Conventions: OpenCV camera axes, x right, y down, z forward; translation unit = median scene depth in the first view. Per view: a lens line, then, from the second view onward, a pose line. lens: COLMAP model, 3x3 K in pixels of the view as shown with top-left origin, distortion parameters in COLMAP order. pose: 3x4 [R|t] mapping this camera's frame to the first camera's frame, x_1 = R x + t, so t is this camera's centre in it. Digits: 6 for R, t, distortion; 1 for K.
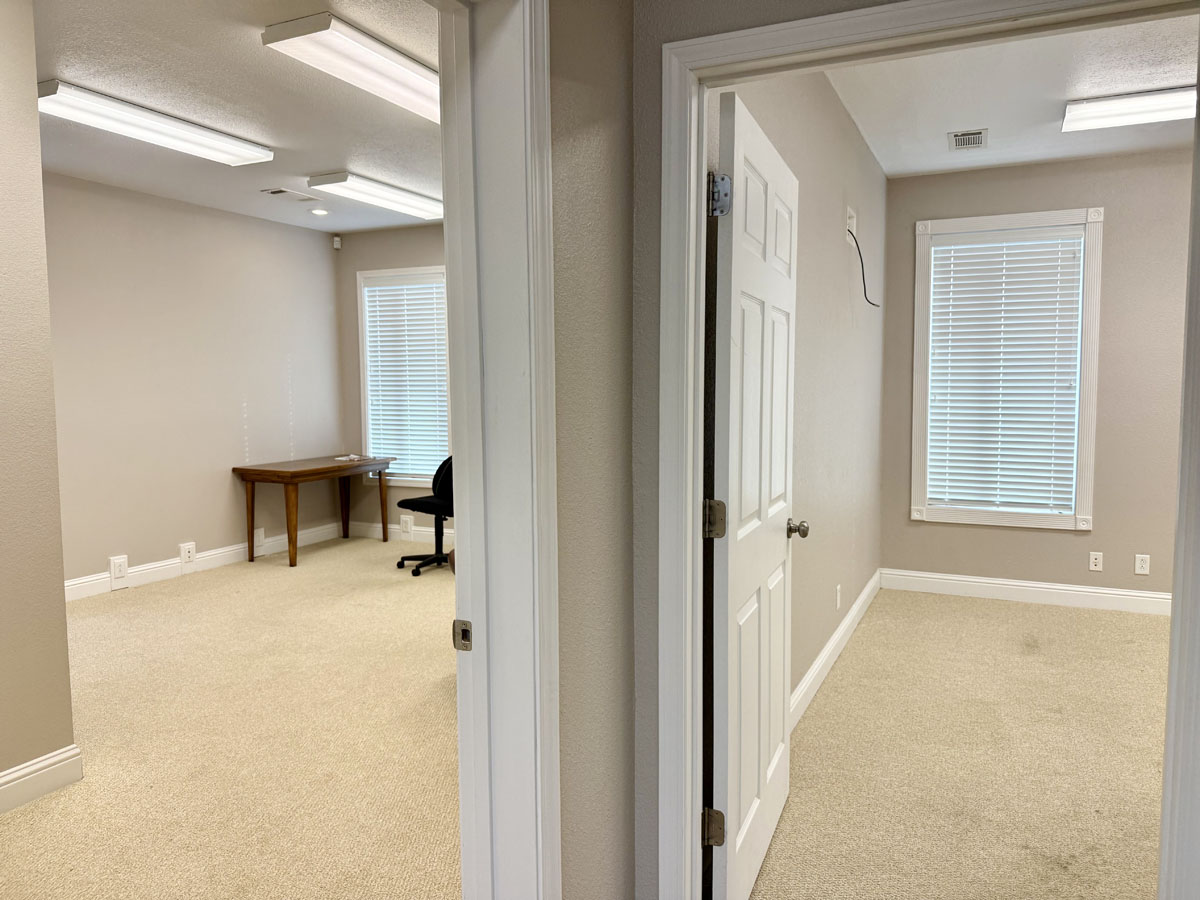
lens RADIAL K [[843.3, 0, 602.6], [0, 843.3, 449.7], [0, 0, 1]] dist [0.002283, -0.000478]
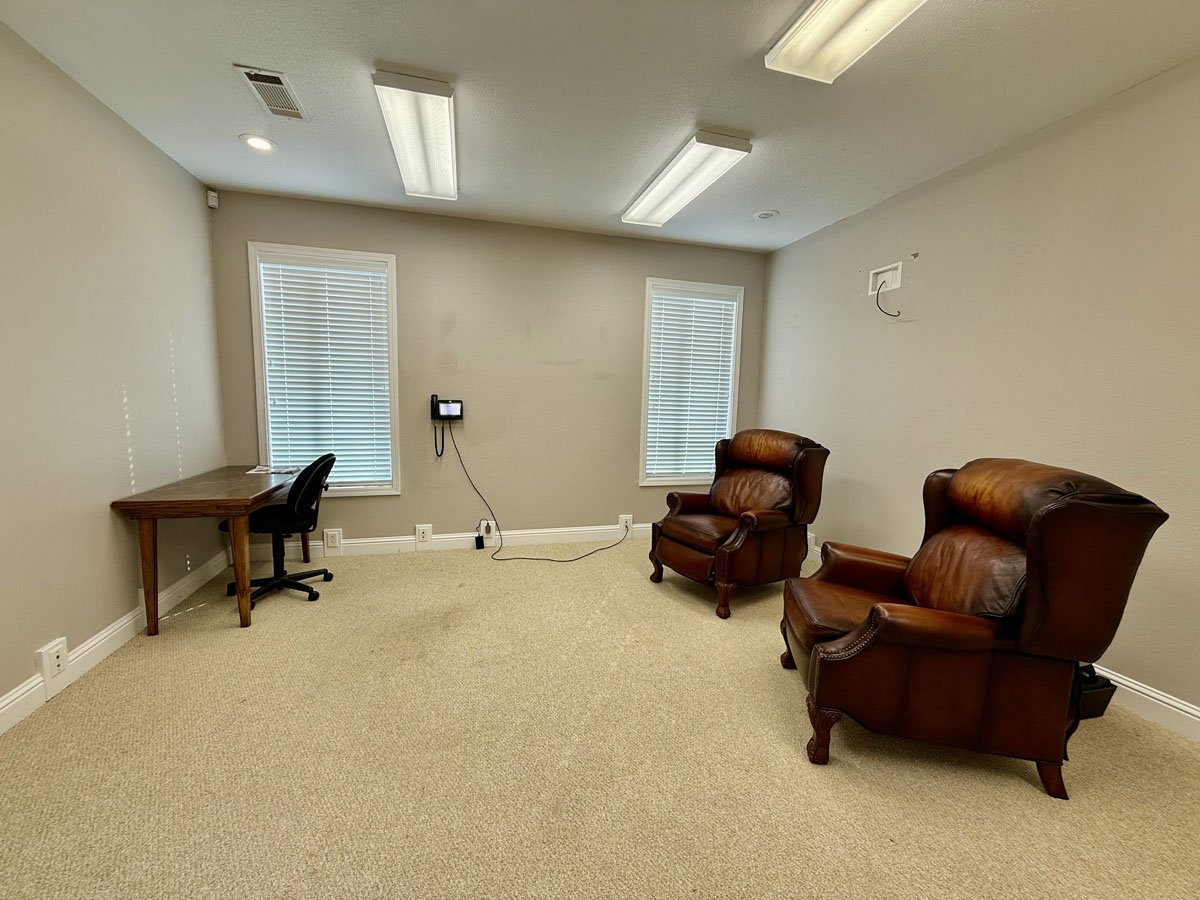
lens RADIAL K [[483.0, 0, 598.1], [0, 483.0, 448.6], [0, 0, 1]] dist [-0.001156, 0.000118]
pose [[0.764624, -0.055768, 0.642059, -0.383453], [0.032771, 0.998325, 0.047685, -0.024740], [-0.643643, -0.015420, 0.765171, 0.470941]]
